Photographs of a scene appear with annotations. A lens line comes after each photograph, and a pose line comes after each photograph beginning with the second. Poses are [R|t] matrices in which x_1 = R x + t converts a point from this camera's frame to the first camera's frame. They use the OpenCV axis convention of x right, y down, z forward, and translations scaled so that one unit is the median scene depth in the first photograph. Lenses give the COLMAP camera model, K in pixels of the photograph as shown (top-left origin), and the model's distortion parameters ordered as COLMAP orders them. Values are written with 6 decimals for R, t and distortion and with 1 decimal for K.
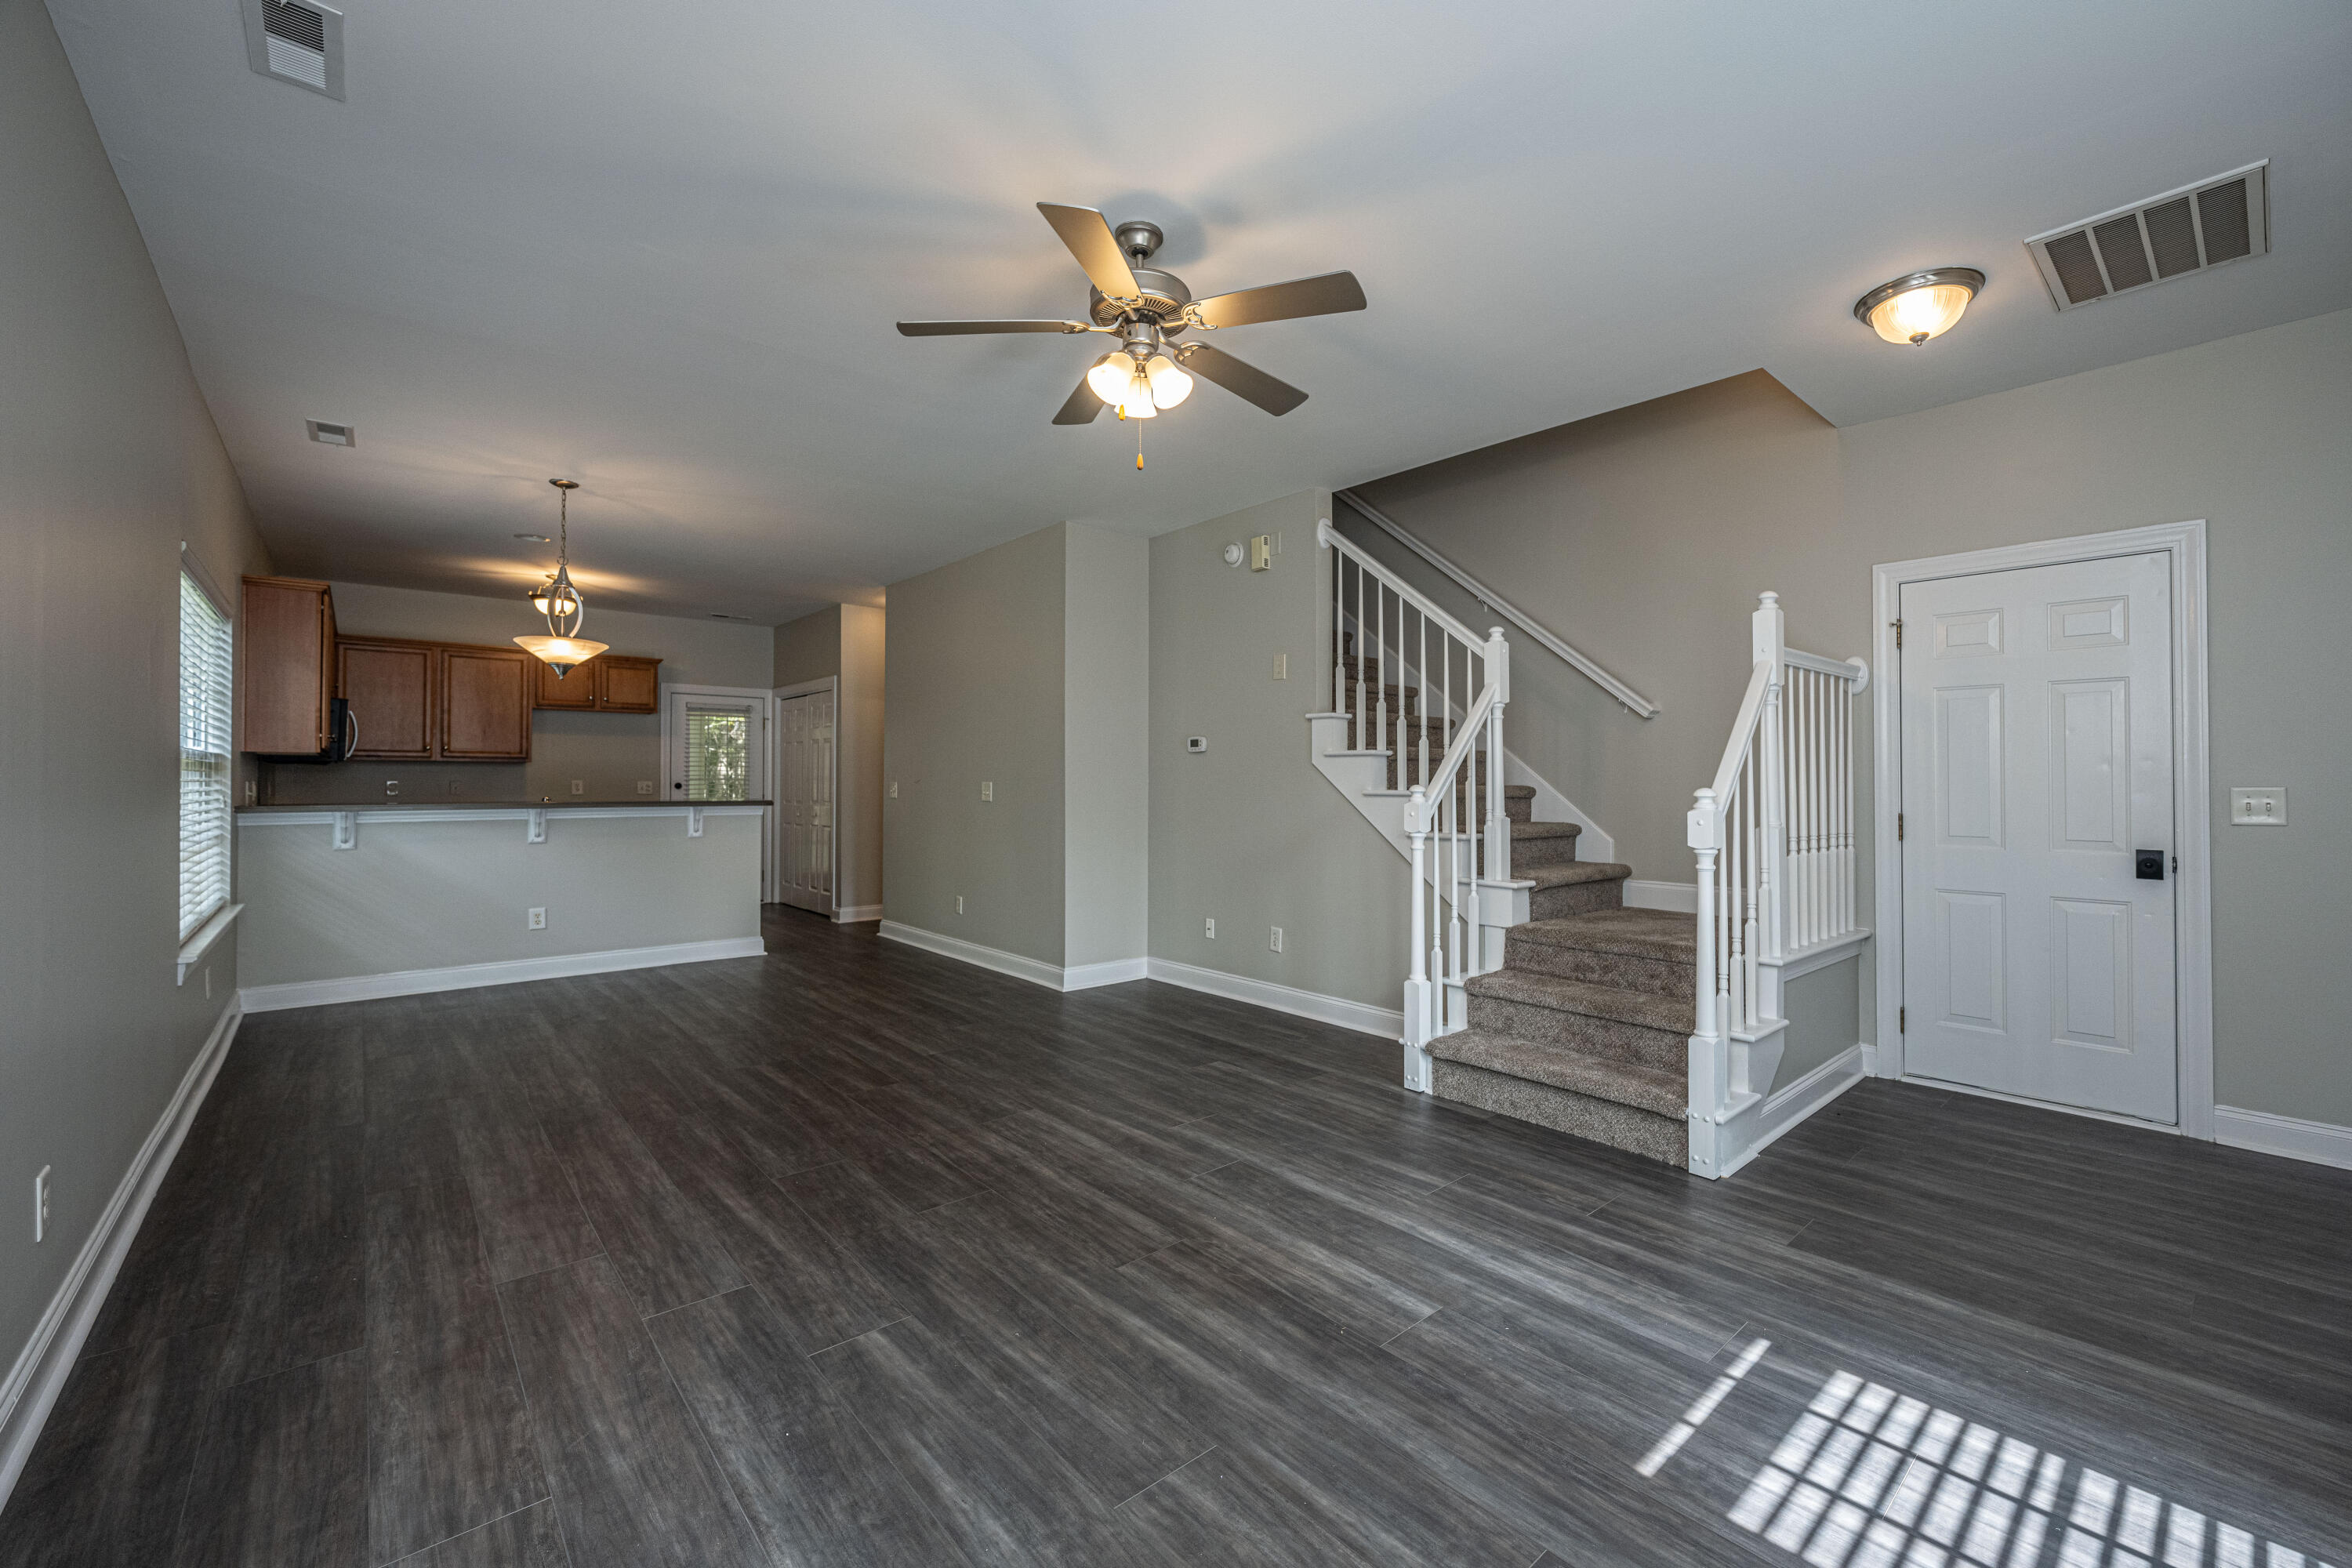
lens RADIAL K [[956.4, 0, 1246.7], [0, 956.4, 778.2], [0, 0, 1]] dist [-0.004570, -0.000046]
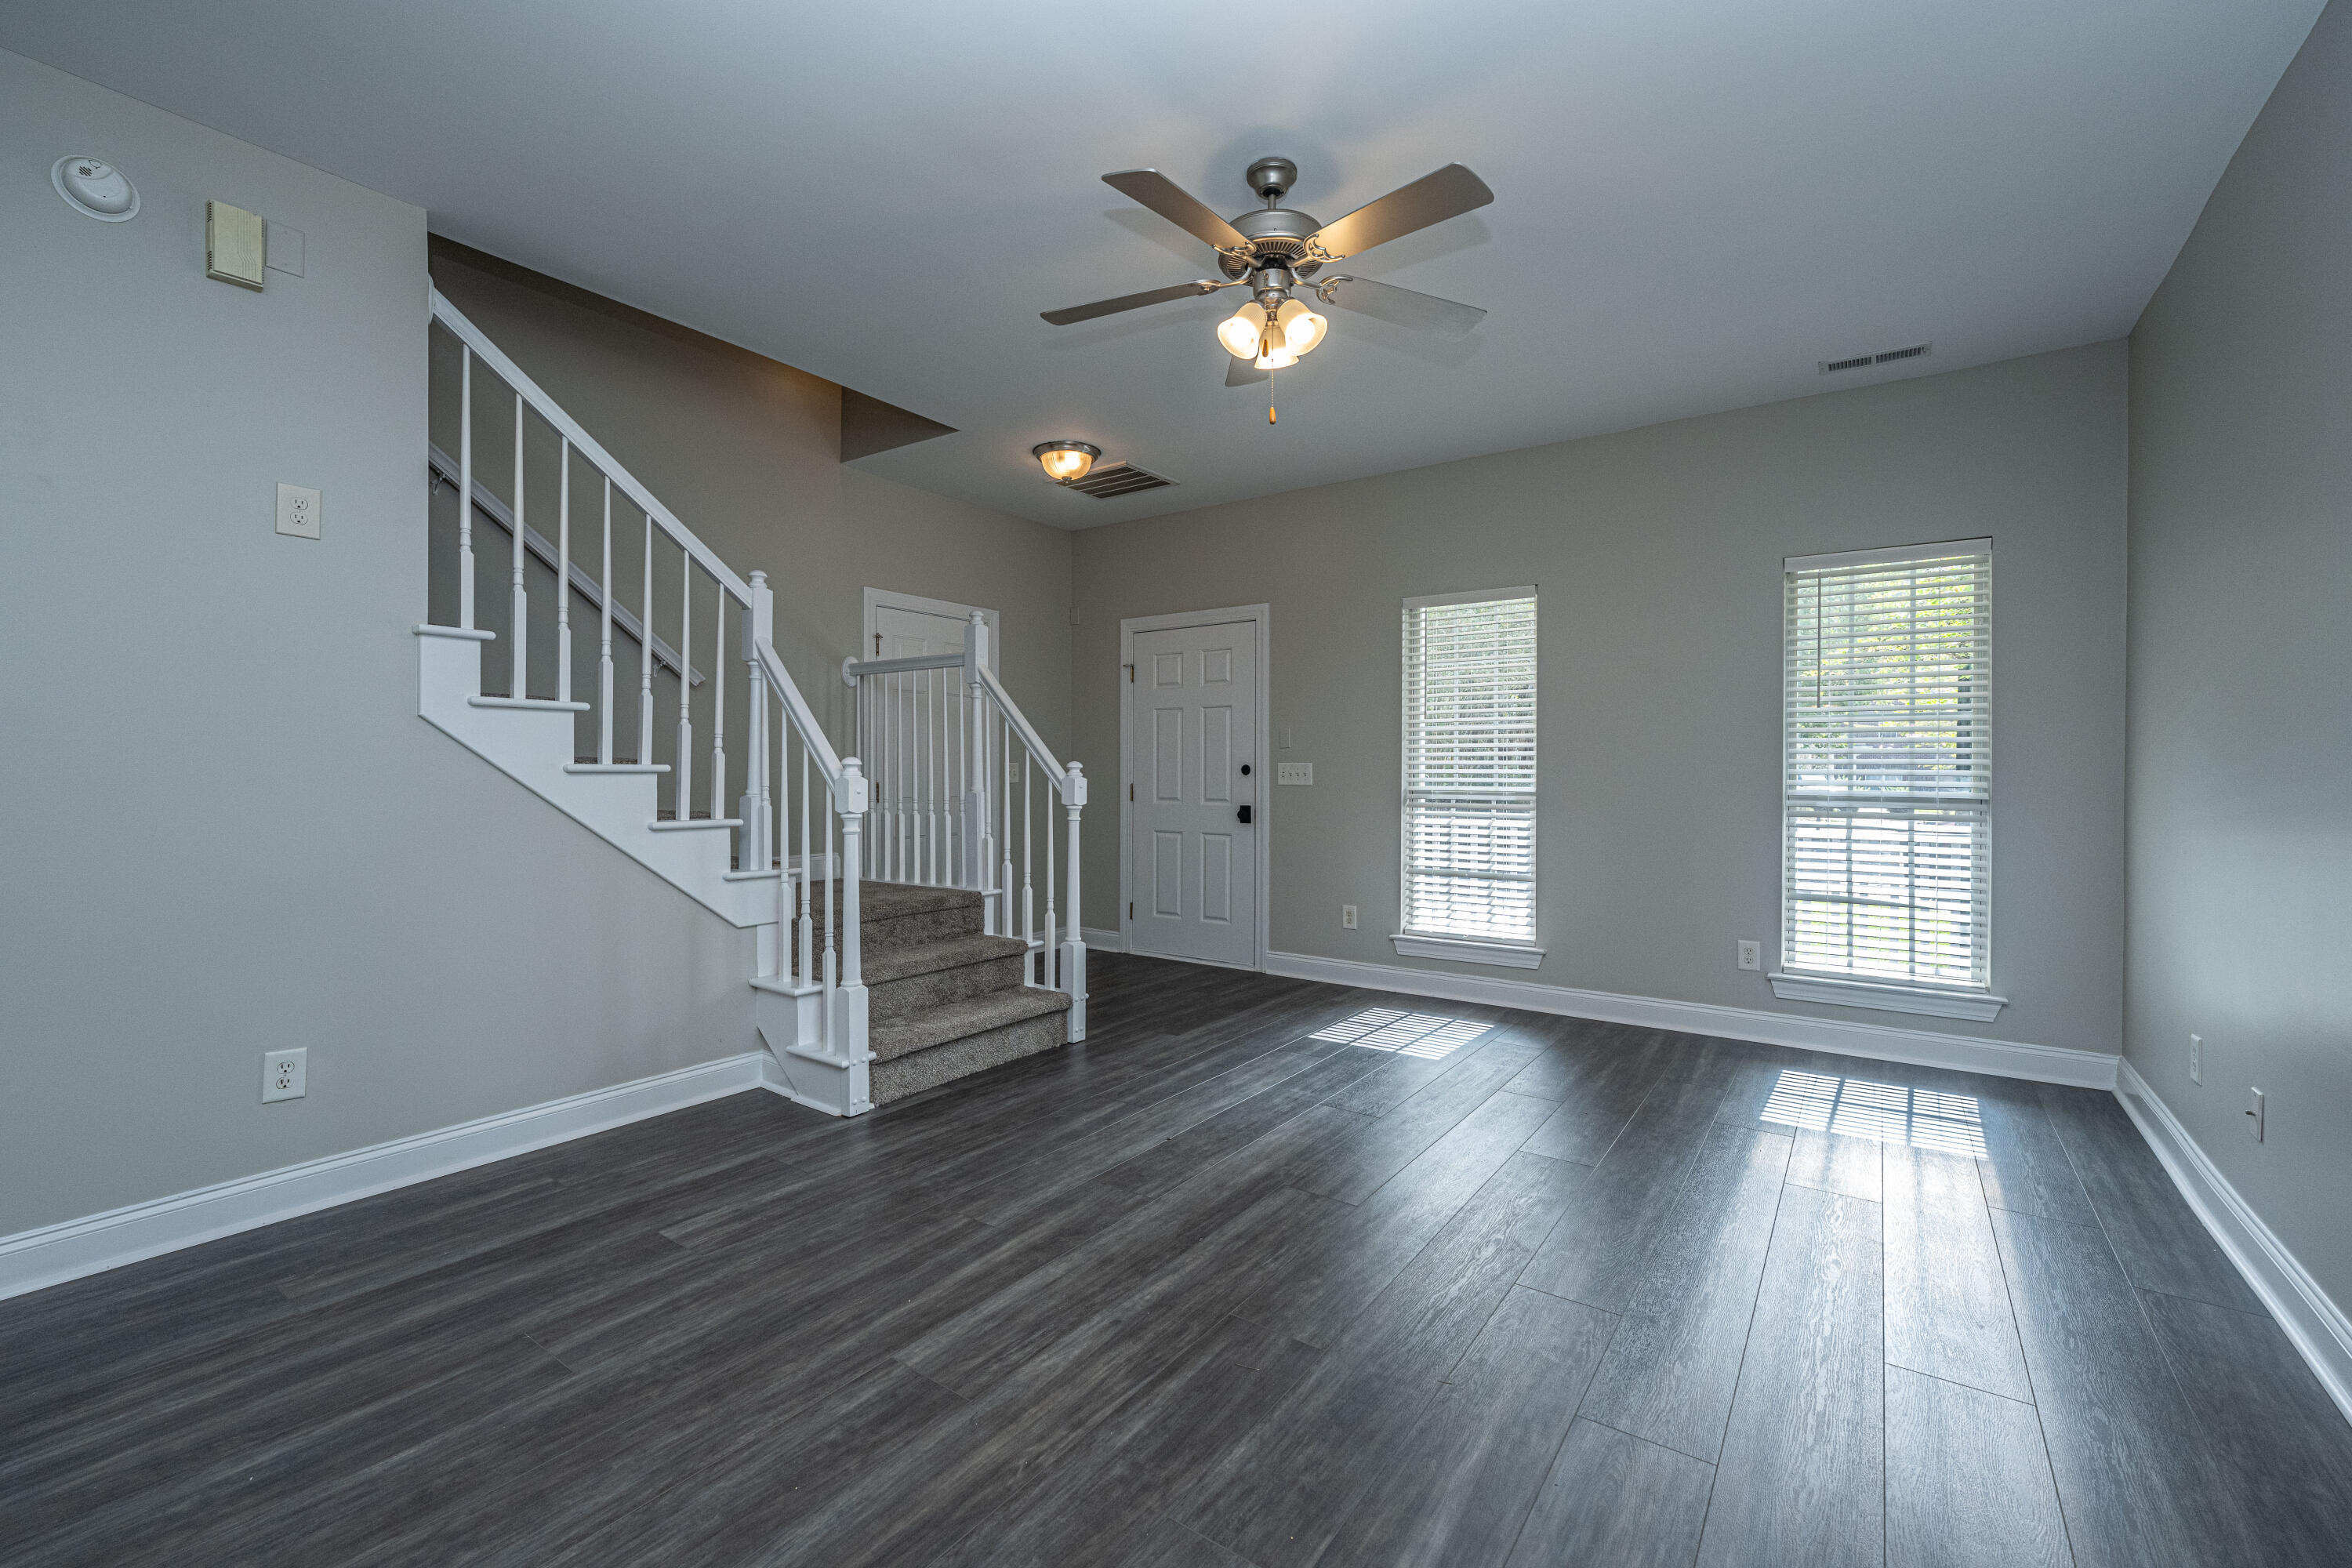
lens RADIAL K [[988.3, 0, 1177.3], [0, 988.3, 782.9], [0, 0, 1]] dist [-0.004018, 0.000460]
pose [[-0.203694, -0.016802, 0.978890, -0.822080], [-0.007728, 0.999849, 0.015554, 0.016204], [-0.979004, -0.004397, -0.203793, 0.999141]]
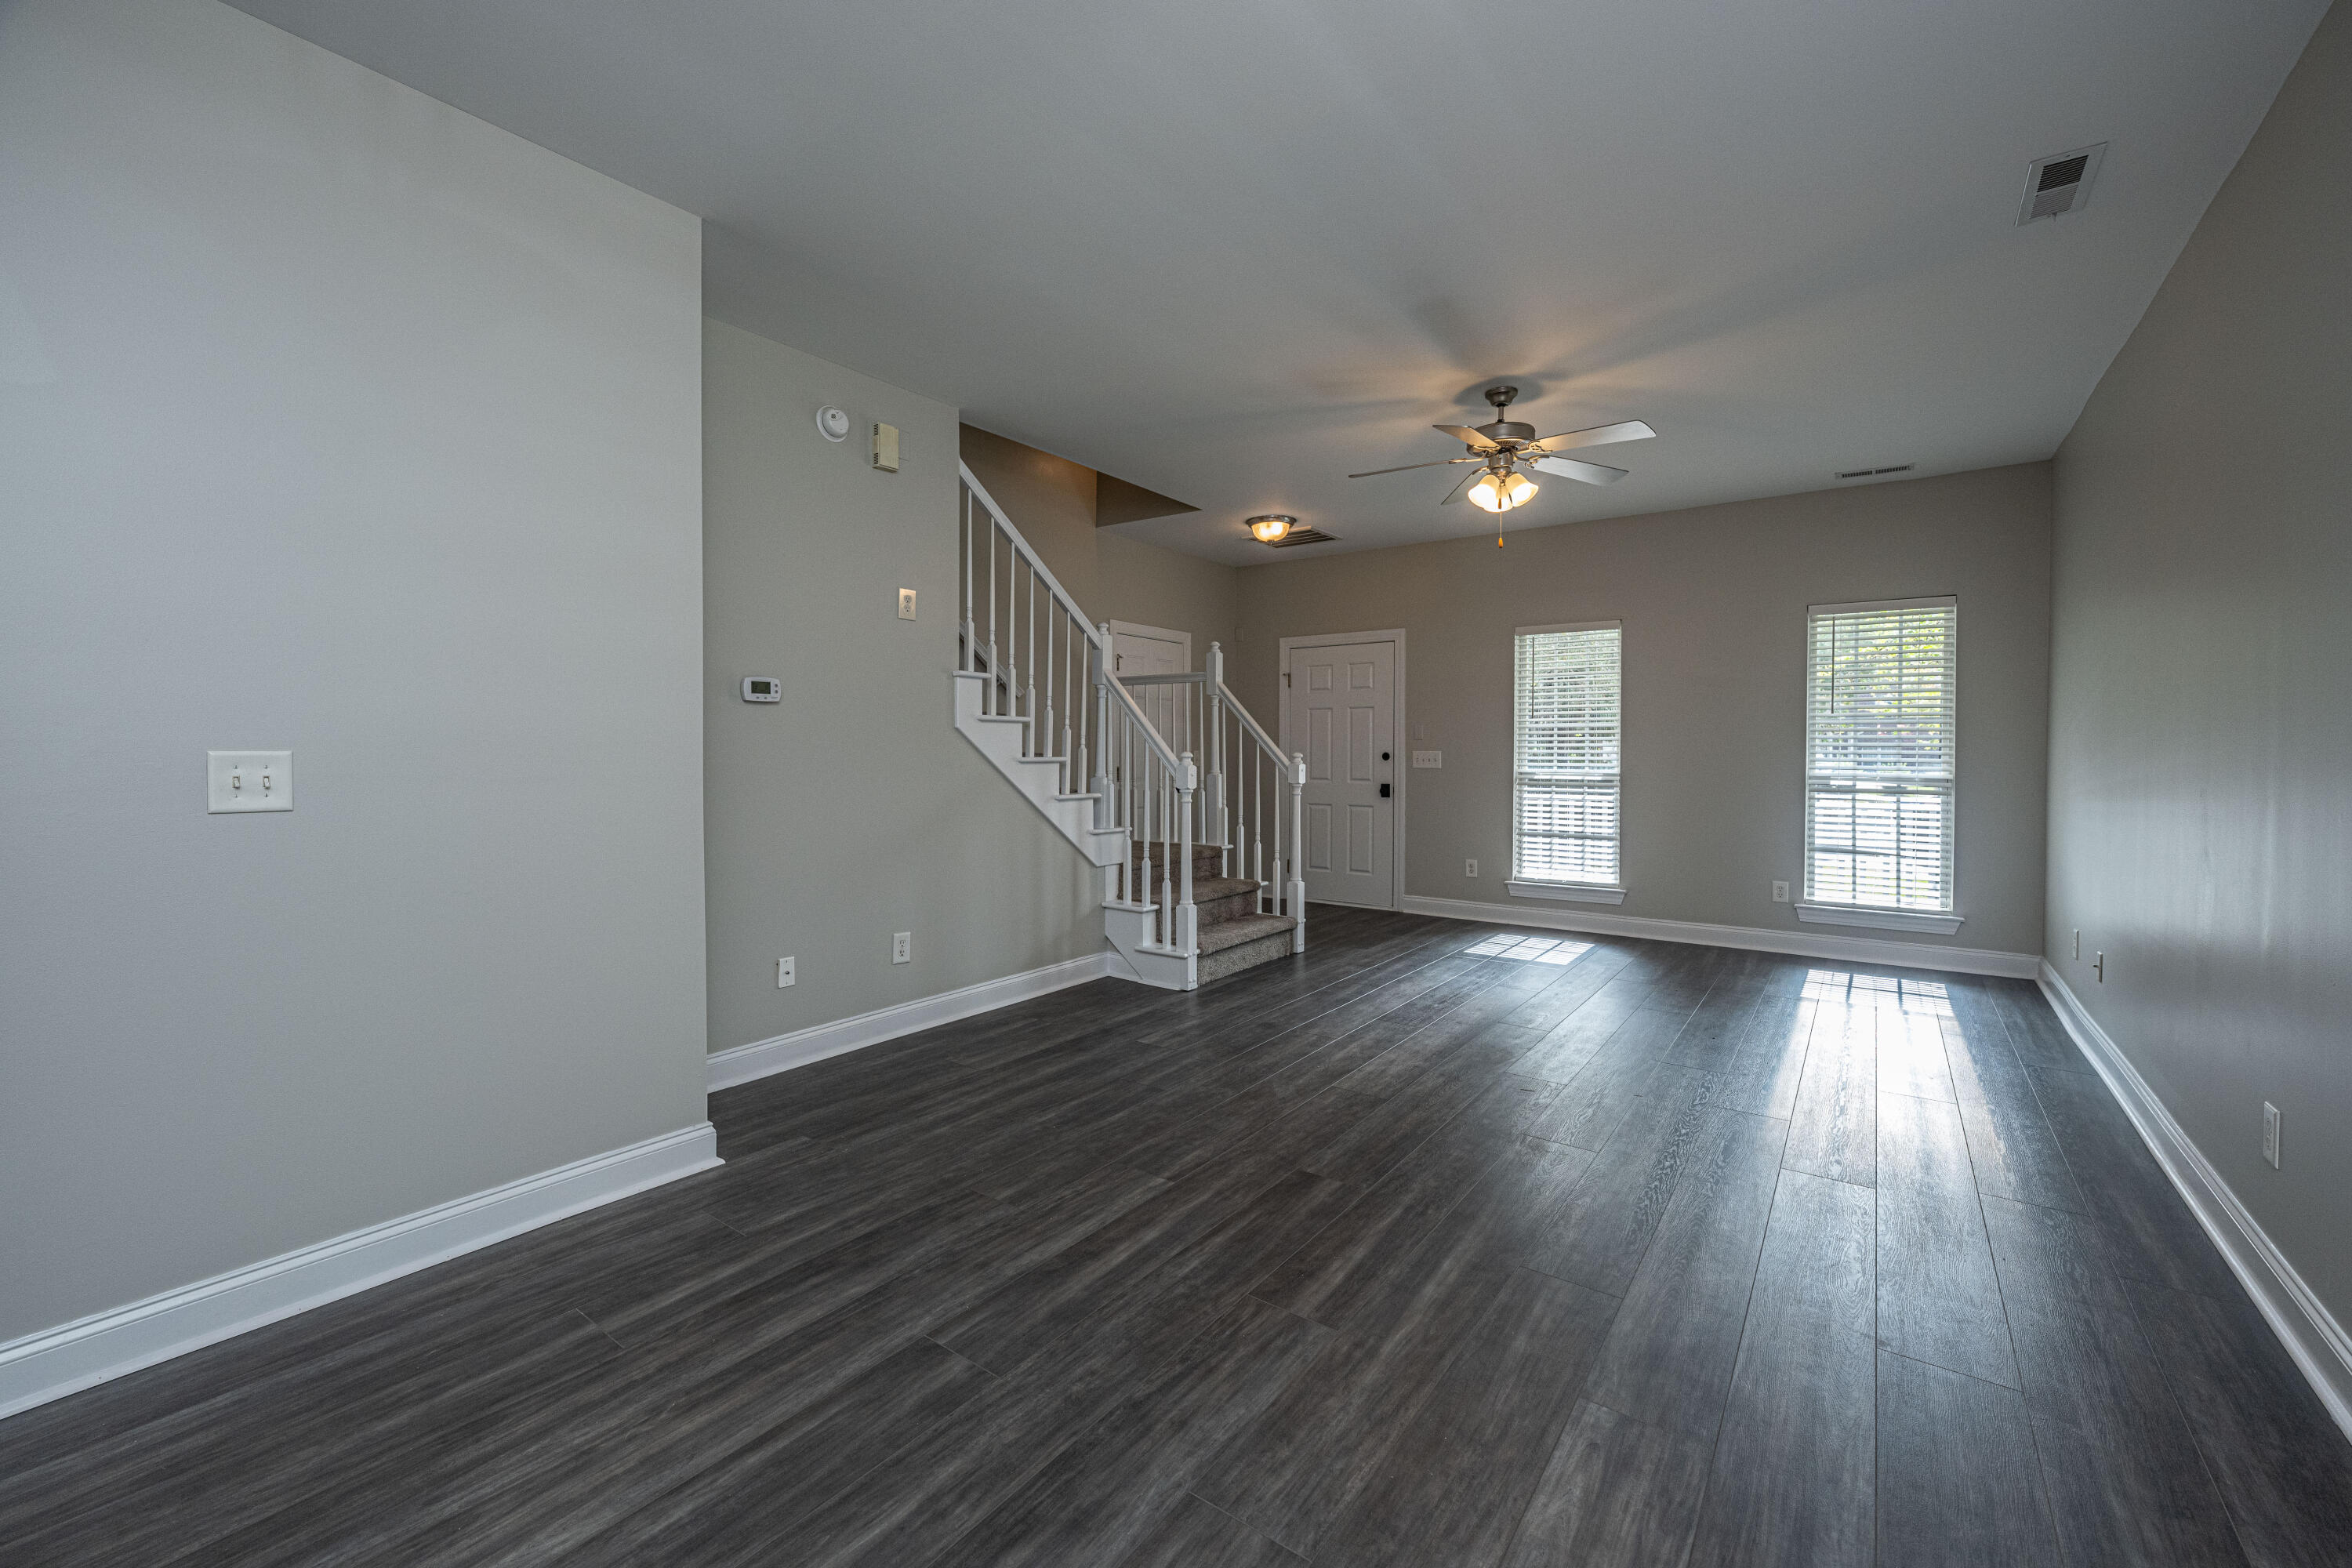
lens RADIAL K [[956.4, 0, 1185.9], [0, 956.4, 771.2], [0, 0, 1]] dist [-0.004570, -0.000046]
pose [[-0.195951, -0.026311, 0.980261, -1.188820], [-0.006940, 0.999652, 0.025444, 0.001272], [-0.980589, -0.001817, -0.196065, 1.394667]]
